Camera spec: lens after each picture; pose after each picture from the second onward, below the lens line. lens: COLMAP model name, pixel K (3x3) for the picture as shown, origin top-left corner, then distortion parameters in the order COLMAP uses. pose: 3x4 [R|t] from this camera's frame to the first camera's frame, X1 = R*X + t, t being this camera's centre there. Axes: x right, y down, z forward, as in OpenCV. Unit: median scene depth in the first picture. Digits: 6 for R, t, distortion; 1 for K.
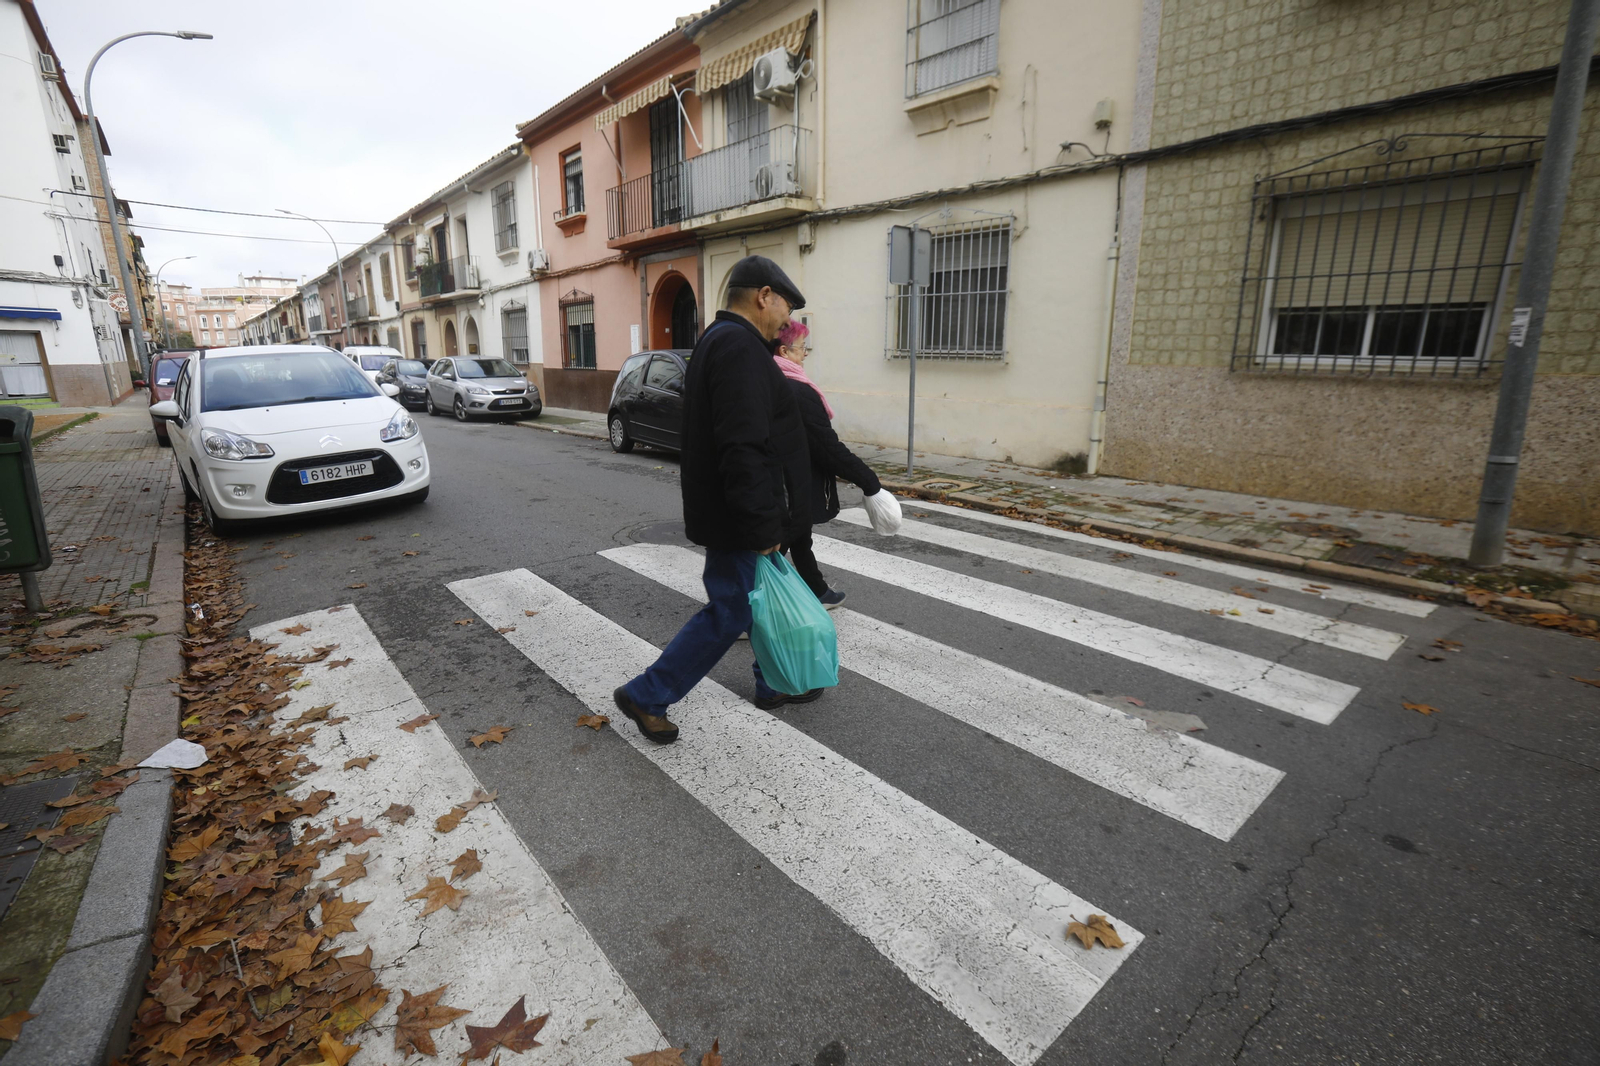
lens RADIAL K [[743.2, 0, 805.8], [0, 743.2, 540.4], [0, 0, 1]] dist [-0.069977, 0.032696]
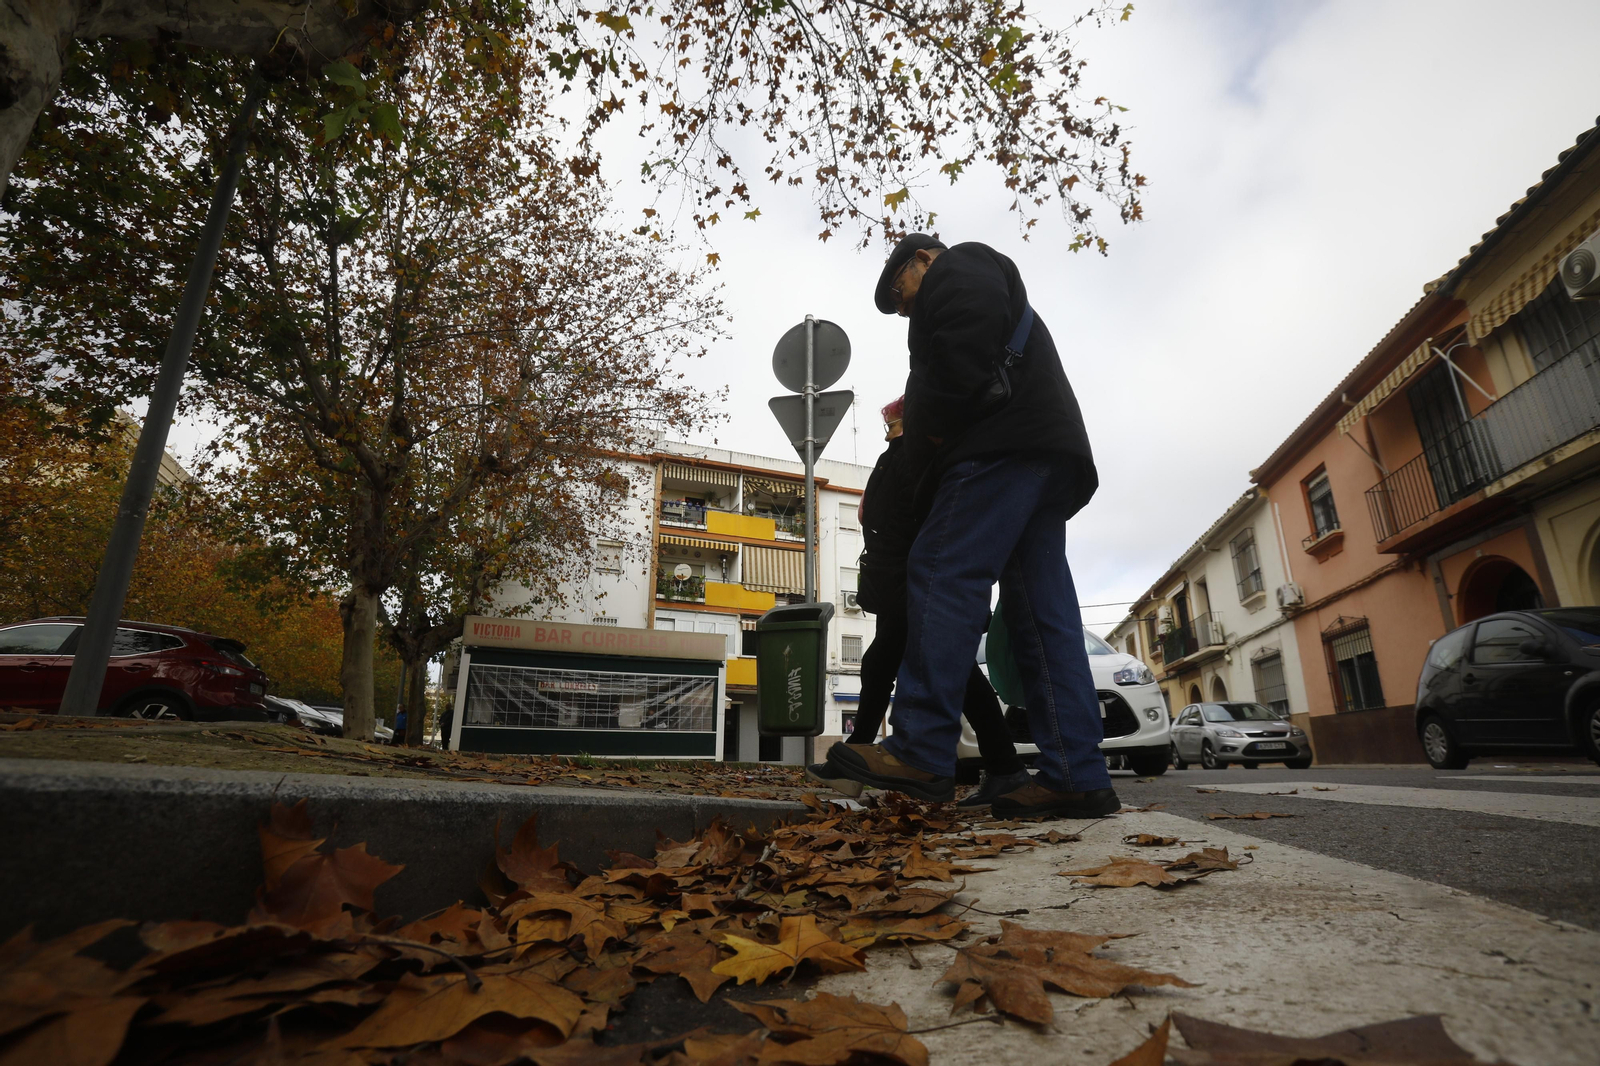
lens RADIAL K [[744.9, 0, 794.3], [0, 744.9, 531.1], [0, 0, 1]] dist [-0.056315, 0.022062]
pose [[0.599352, -0.242724, -0.762799, -0.045505], [-0.193323, 0.880822, -0.432179, 0.094538], [0.776790, 0.406494, 0.480999, 0.100911]]
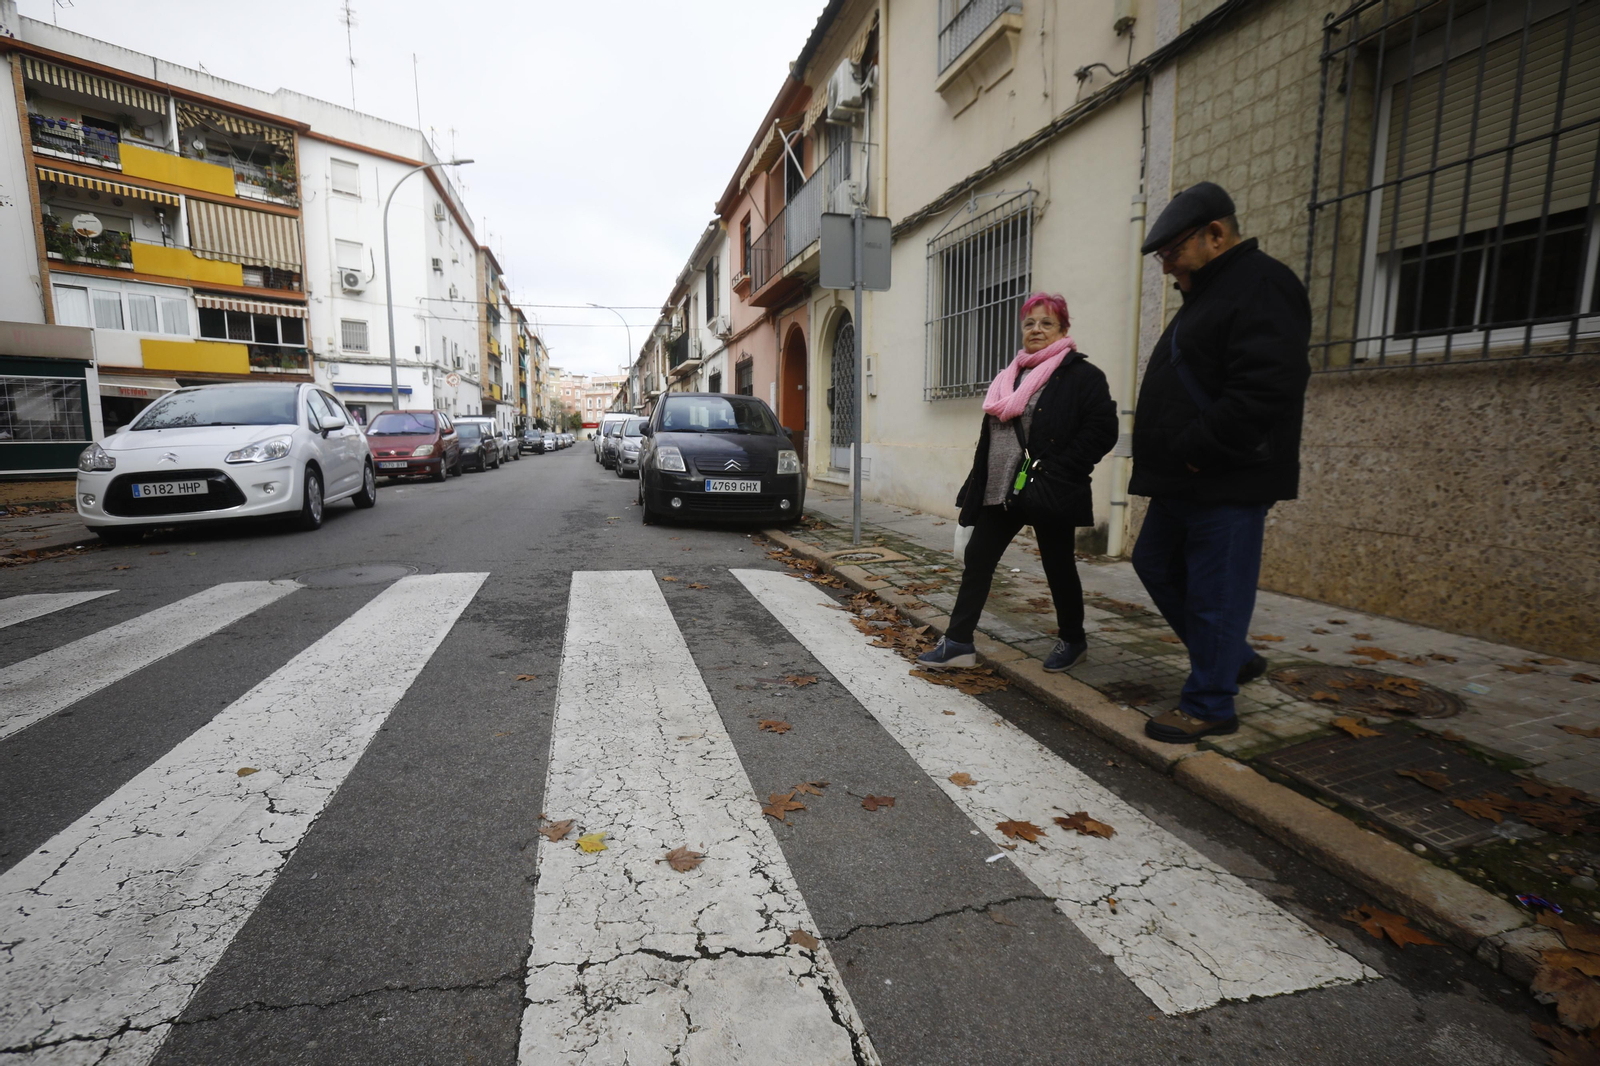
lens RADIAL K [[744.9, 0, 794.3], [0, 744.9, 531.1], [0, 0, 1]] dist [-0.056315, 0.022062]
pose [[0.904283, 0.056529, -0.423174, 0.316597], [-0.106781, 0.989639, -0.095982, -0.016552], [0.413364, 0.131982, 0.900950, 0.243130]]
